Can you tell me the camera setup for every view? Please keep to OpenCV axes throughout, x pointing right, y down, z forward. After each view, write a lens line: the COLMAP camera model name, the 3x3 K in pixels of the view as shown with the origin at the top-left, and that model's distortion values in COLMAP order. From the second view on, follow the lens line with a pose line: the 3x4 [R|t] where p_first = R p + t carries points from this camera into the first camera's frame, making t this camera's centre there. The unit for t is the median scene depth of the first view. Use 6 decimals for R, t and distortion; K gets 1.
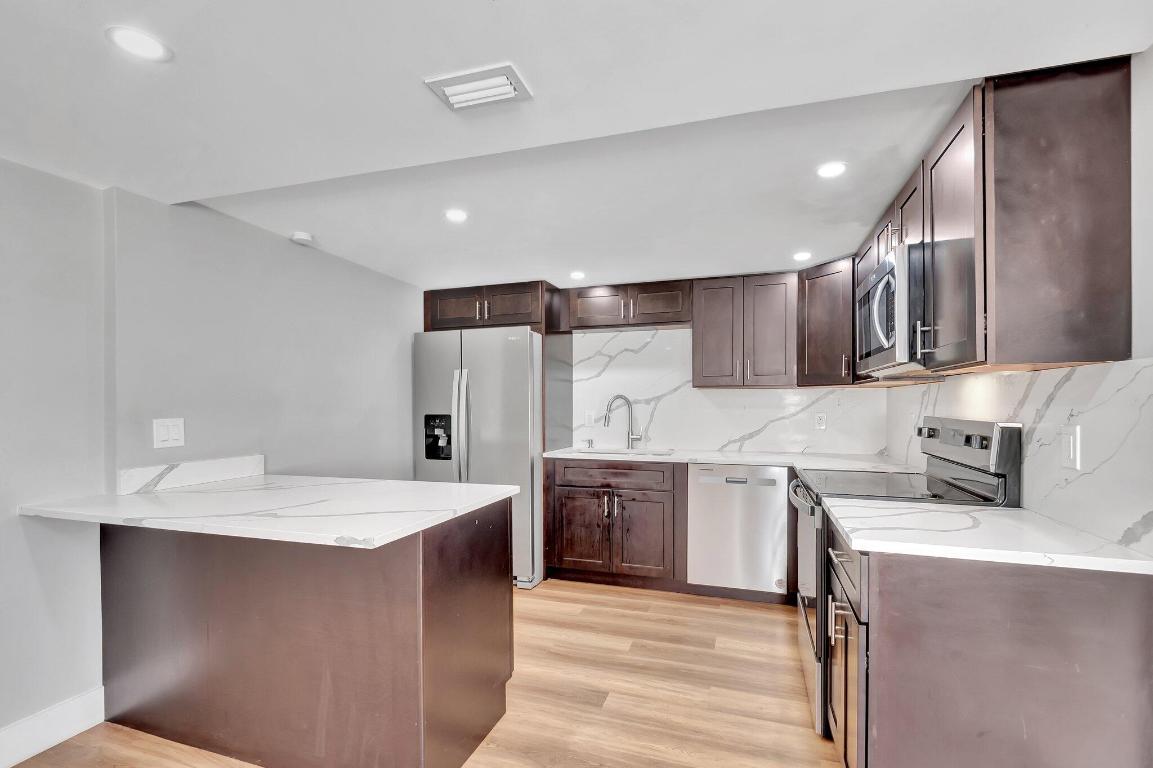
lens RADIAL K [[509.2, 0, 611.1], [0, 509.2, 401.0], [0, 0, 1]] dist [0.005680, -0.002353]
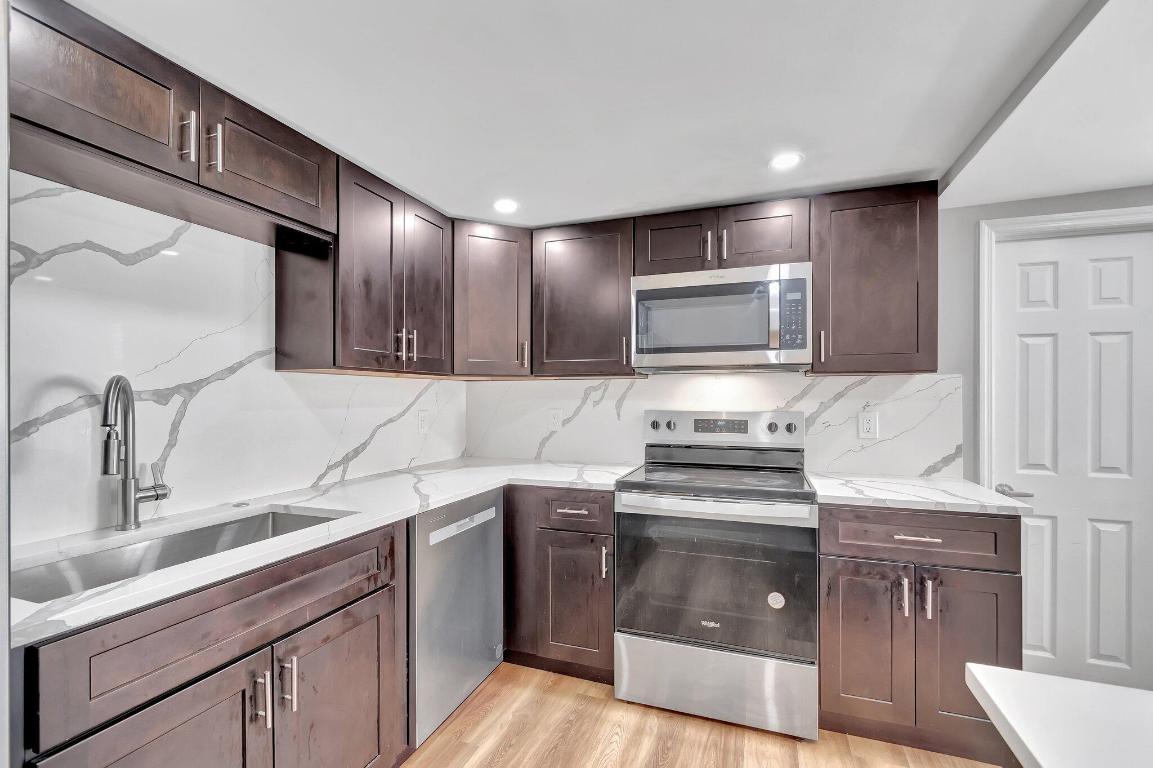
lens RADIAL K [[509.2, 0, 545.4], [0, 509.2, 393.3], [0, 0, 1]] dist [0.005680, -0.002353]
pose [[0.094311, 0.007770, 0.995512, -0.329448], [-0.002281, 0.999969, -0.007589, 0.001756], [-0.995540, -0.001555, 0.094326, 0.764080]]
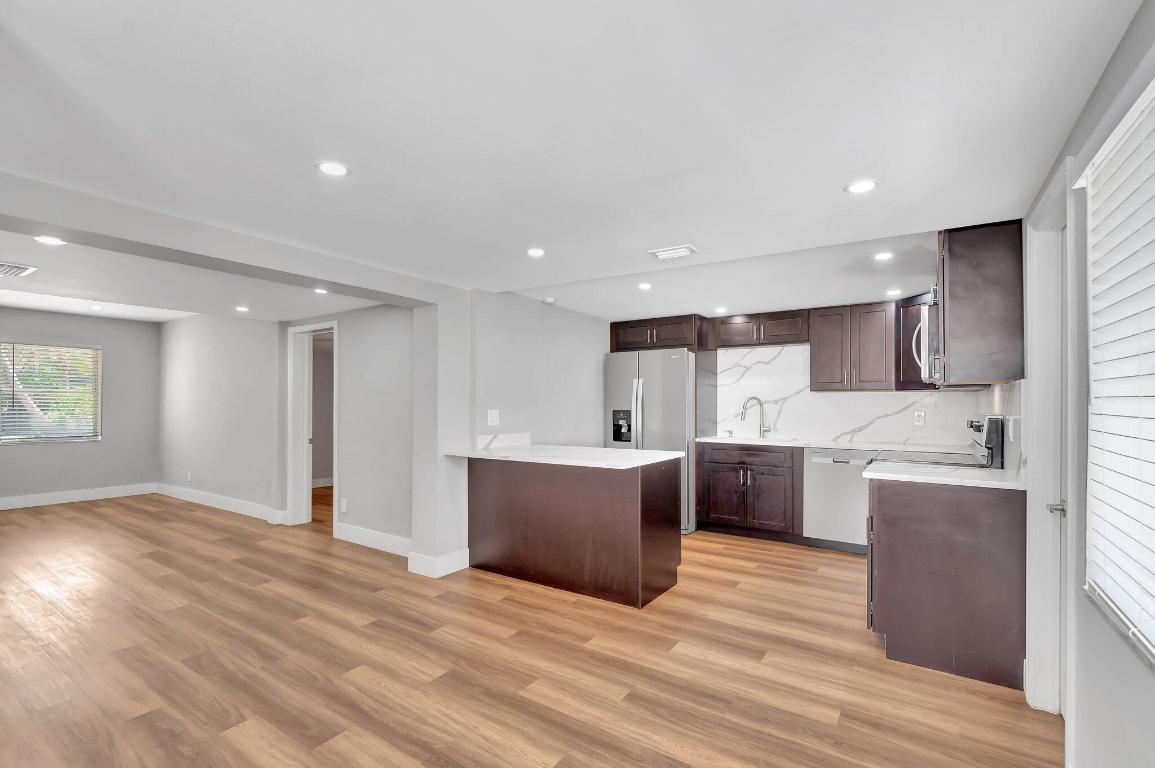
lens RADIAL K [[510.1, 0, 616.3], [0, 510.1, 397.8], [0, 0, 1]] dist [0.005680, -0.002353]
pose [[0.963924, 0.002399, -0.266165, 0.029314], [-0.004058, 0.999976, -0.005683, 0.000205], [0.266145, 0.006558, 0.963911, -0.411798]]
